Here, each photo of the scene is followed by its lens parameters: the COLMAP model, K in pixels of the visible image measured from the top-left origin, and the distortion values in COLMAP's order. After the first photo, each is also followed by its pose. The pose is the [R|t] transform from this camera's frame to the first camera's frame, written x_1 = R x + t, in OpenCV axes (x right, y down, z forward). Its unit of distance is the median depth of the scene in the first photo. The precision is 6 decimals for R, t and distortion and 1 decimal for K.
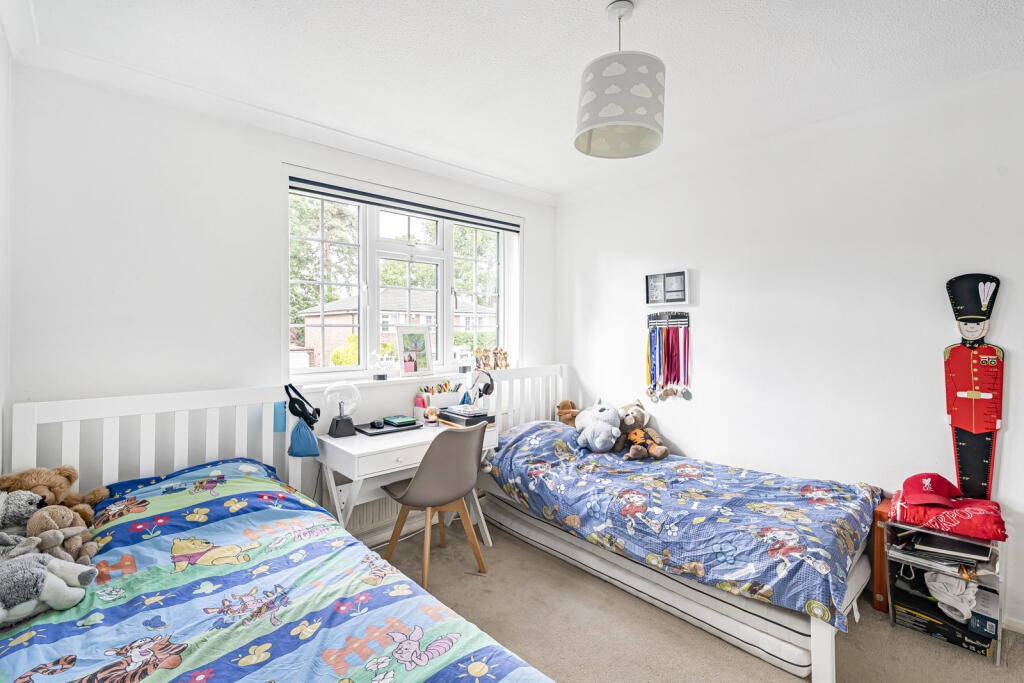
lens RADIAL K [[452.4, 0, 511.4], [0, 452.4, 324.6], [0, 0, 1]] dist [-0.000767, -0.000283]
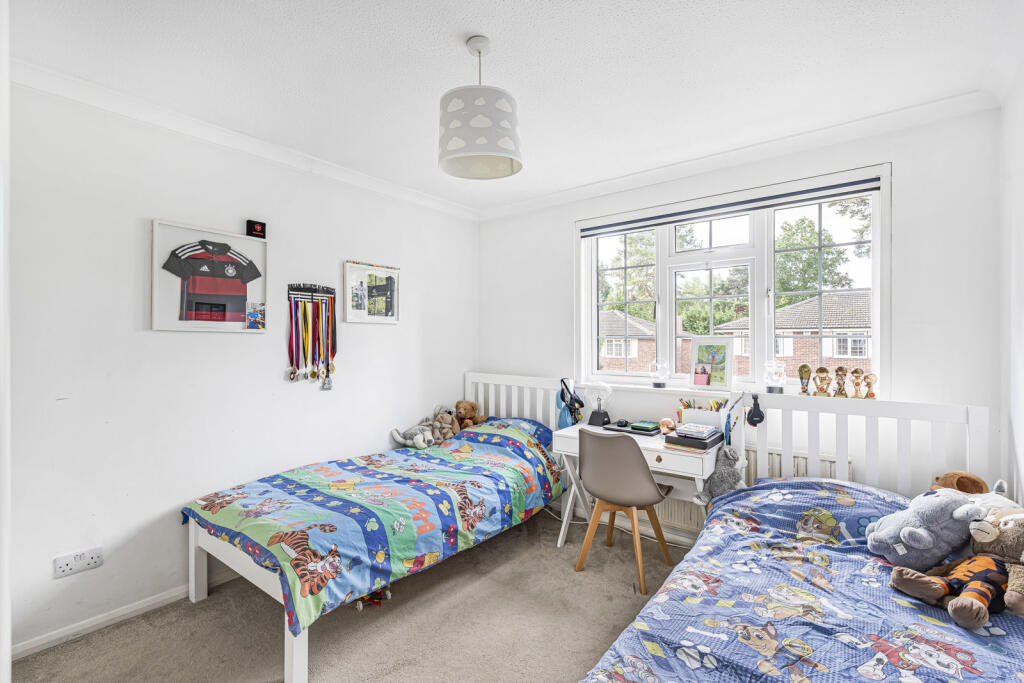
lens RADIAL K [[449.8, 0, 512.0], [0, 449.8, 341.5], [0, 0, 1]] dist [-0.000182, -0.000070]
pose [[0.164438, 0.001800, -0.986386, 0.855246], [0.009694, 0.999947, 0.003441, 0.007076], [0.986340, -0.010128, 0.164412, 0.584800]]
